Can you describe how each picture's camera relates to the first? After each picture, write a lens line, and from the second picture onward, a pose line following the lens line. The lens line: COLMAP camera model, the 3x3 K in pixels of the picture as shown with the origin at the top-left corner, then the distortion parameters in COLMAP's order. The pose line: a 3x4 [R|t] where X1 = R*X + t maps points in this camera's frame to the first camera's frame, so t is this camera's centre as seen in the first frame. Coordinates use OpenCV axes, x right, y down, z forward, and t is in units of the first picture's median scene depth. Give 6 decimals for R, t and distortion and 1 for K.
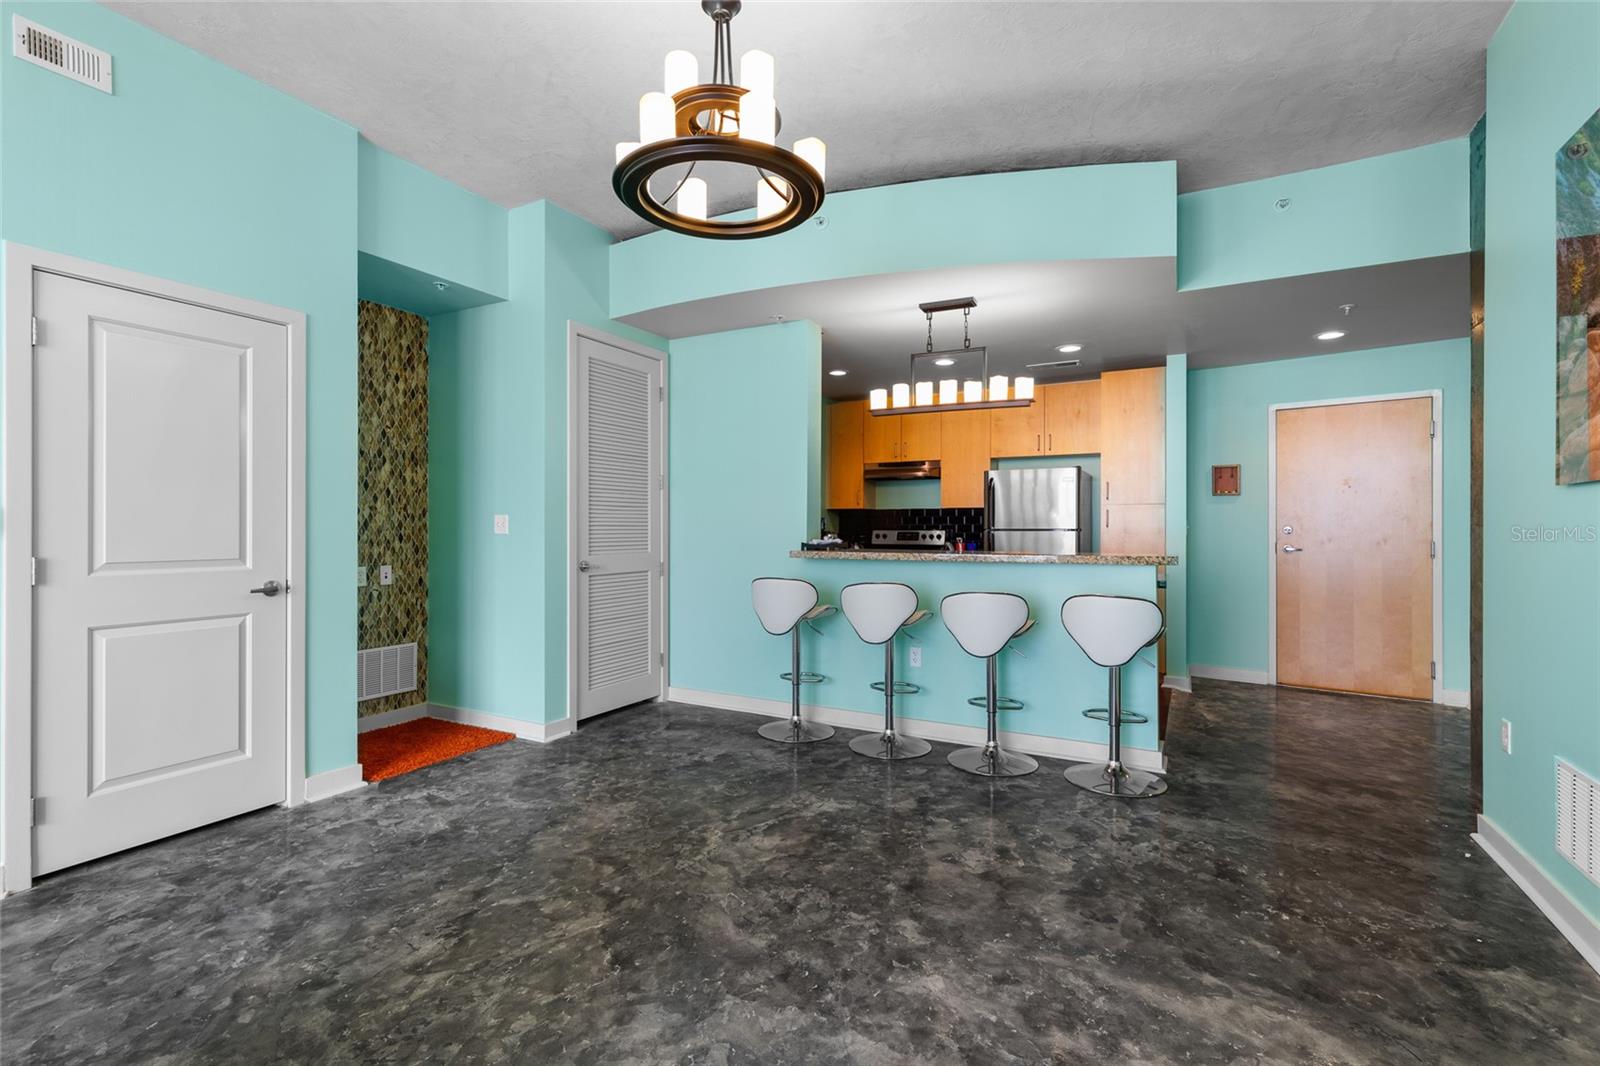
lens RADIAL K [[722.0, 0, 806.6], [0, 722.0, 522.9], [0, 0, 1]] dist [0.008187, -0.001141]
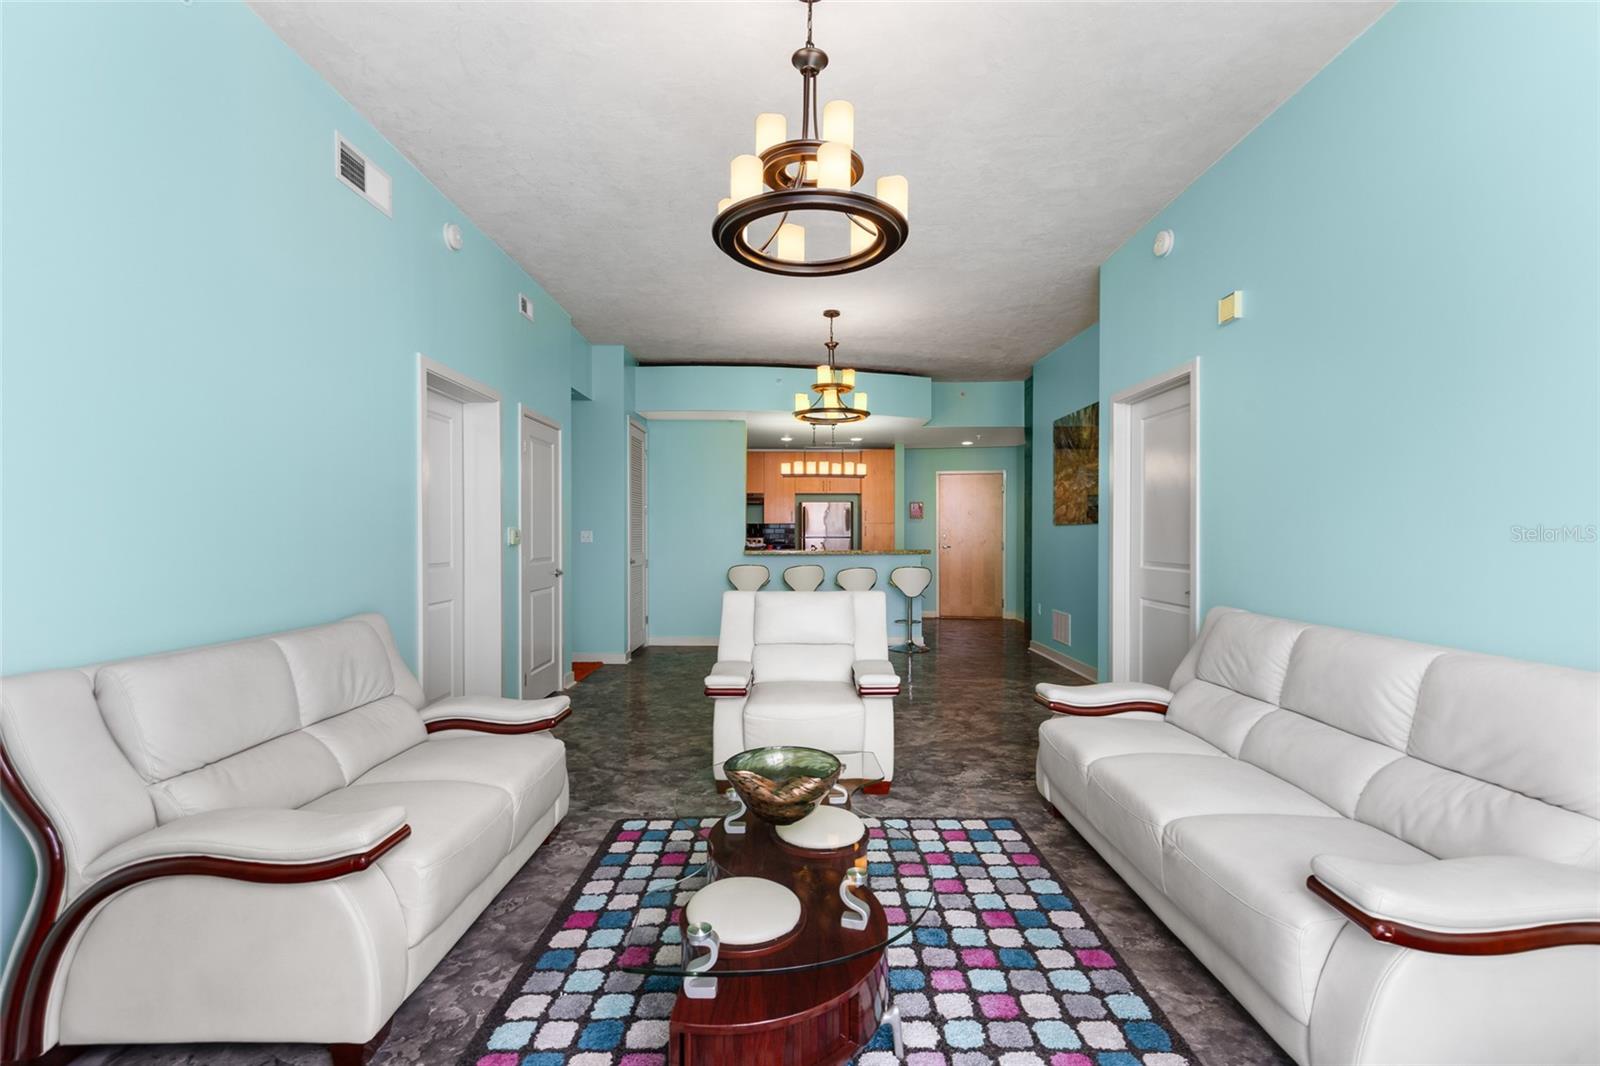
lens RADIAL K [[722.0, 0, 809.5], [0, 722.0, 523.3], [0, 0, 1]] dist [0.008187, -0.001141]
pose [[0.874988, 0.005101, 0.484117, -0.968063], [-0.002690, 0.999980, -0.005675, -0.025244], [-0.484136, 0.003663, 0.874985, -0.844371]]
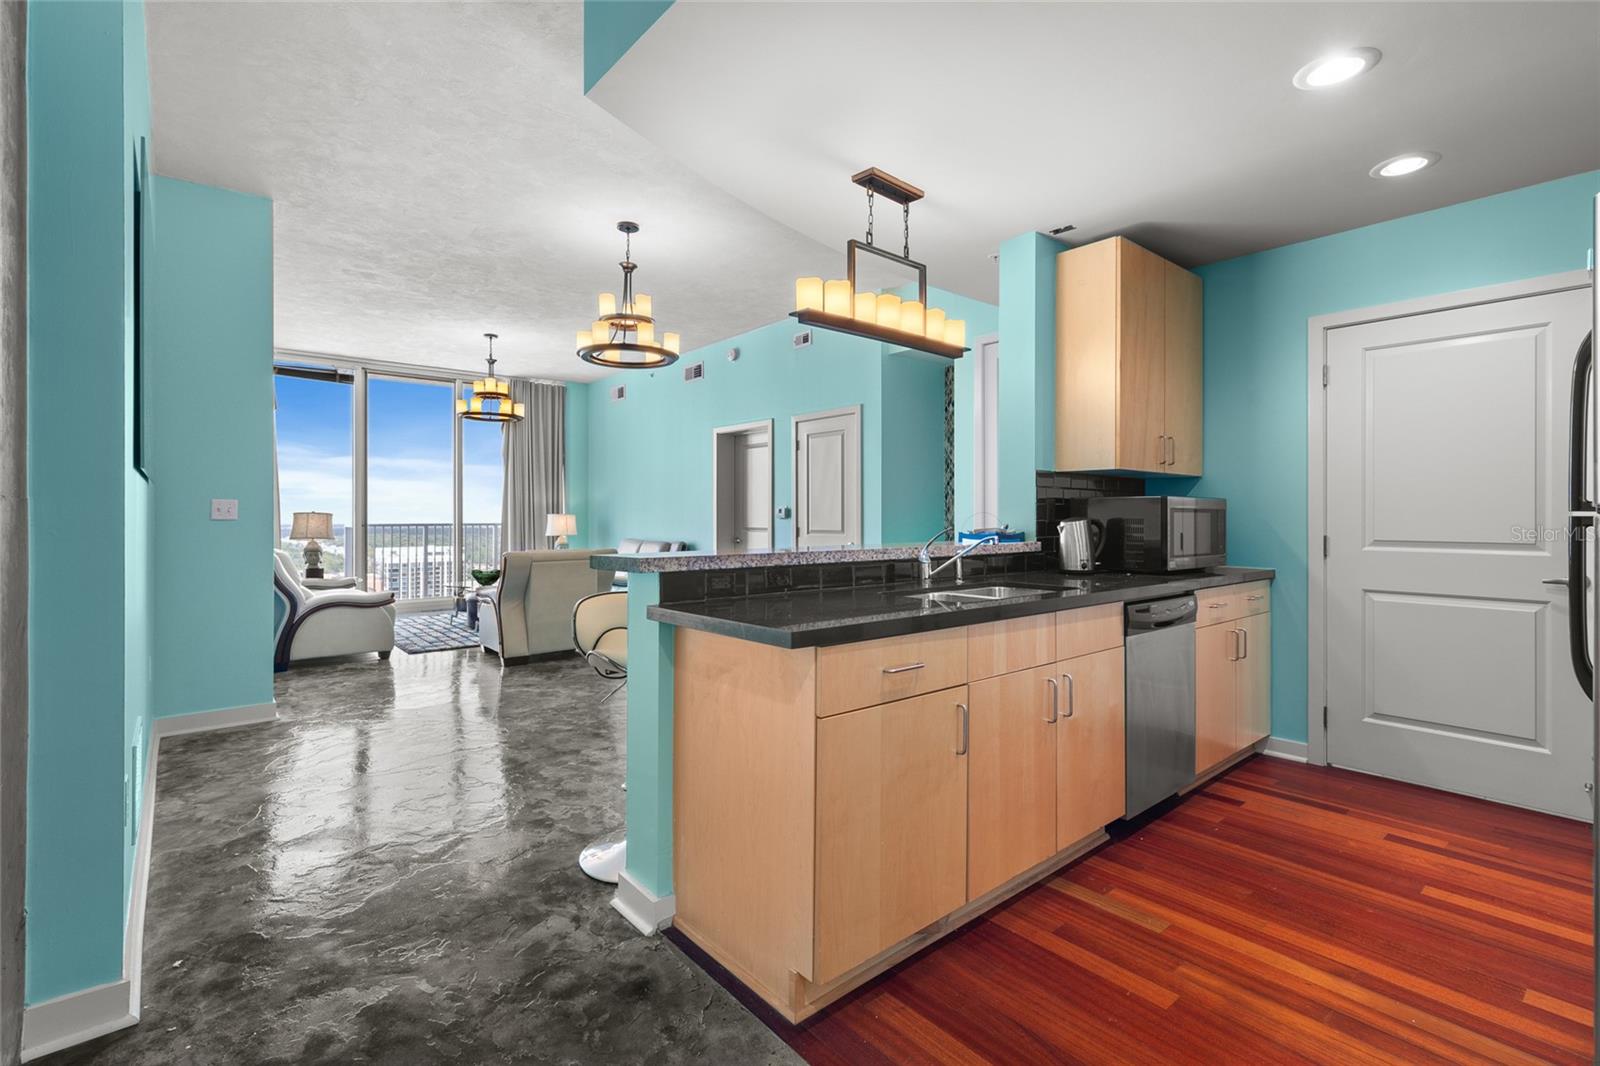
lens RADIAL K [[722.0, 0, 805.5], [0, 722.0, 513.3], [0, 0, 1]] dist [0.008187, -0.001141]
pose [[-0.363495, -0.006679, -0.931572, 1.078519], [0.006995, 0.999927, -0.009898, 0.017103], [0.931570, -0.010114, -0.363422, 1.468611]]
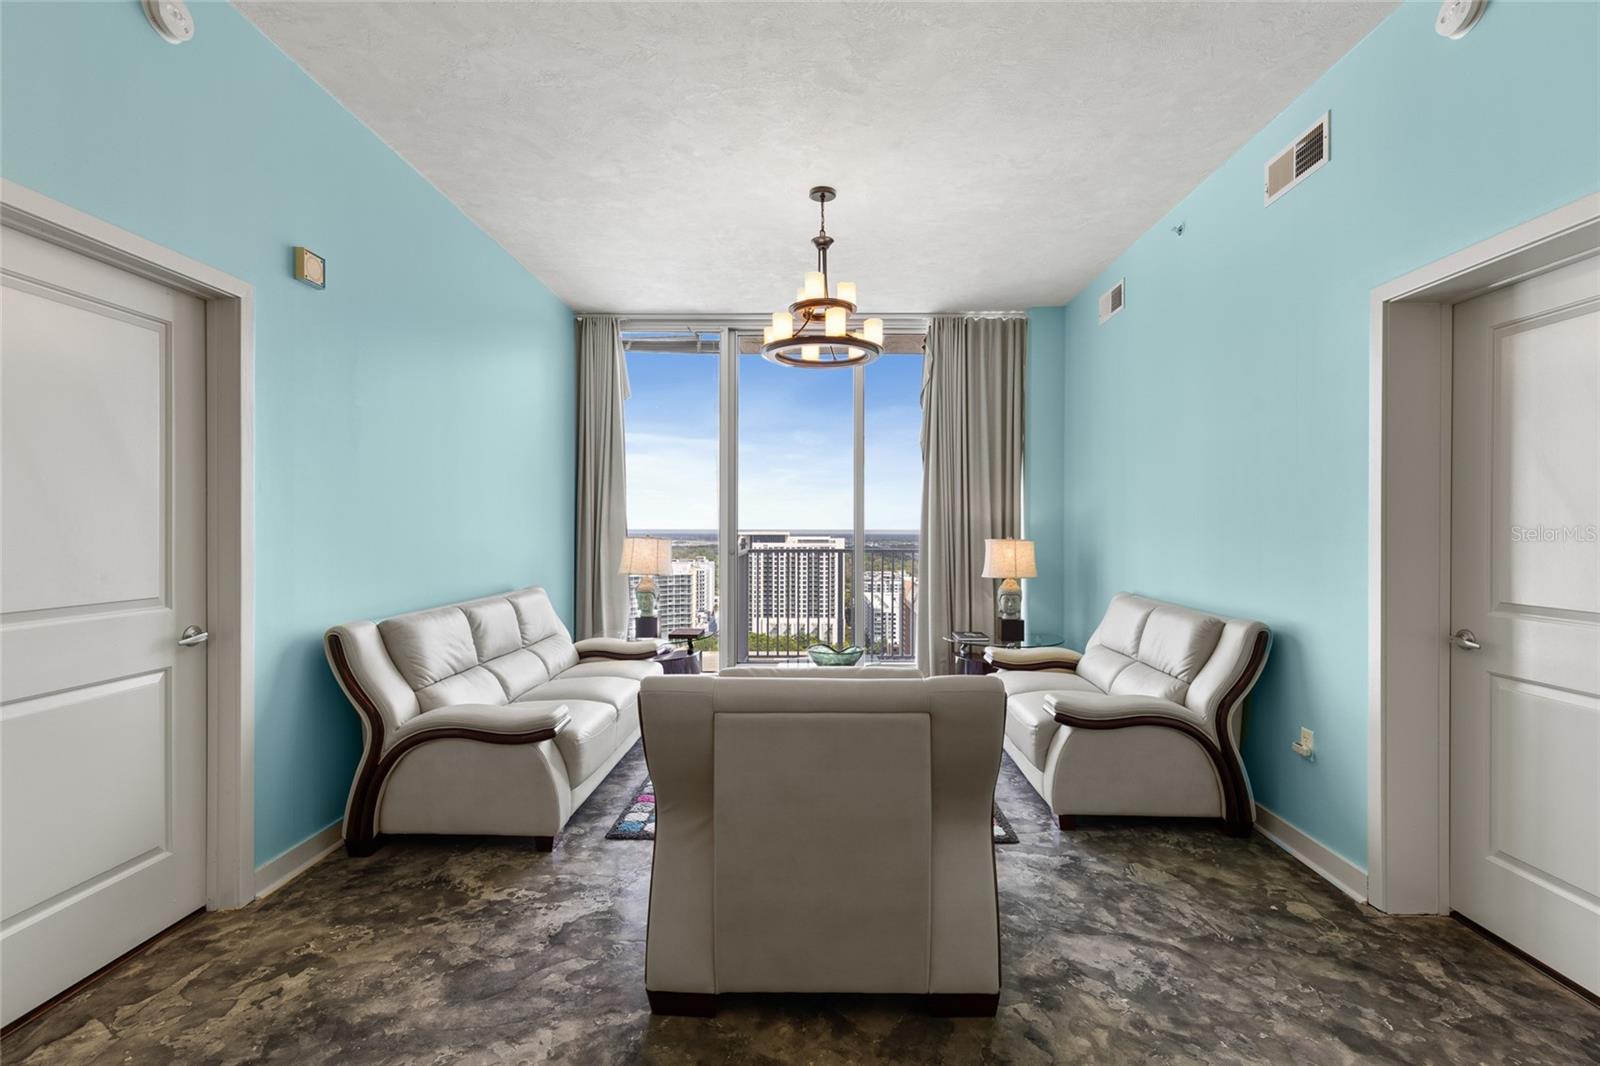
lens RADIAL K [[722.0, 0, 813.0], [0, 722.0, 528.4], [0, 0, 1]] dist [0.008187, -0.001141]
pose [[-0.887154, -0.003971, -0.461456, -0.097233], [-0.000732, 0.999974, -0.007198, -0.026292], [0.461473, -0.006048, -0.887134, 0.760689]]
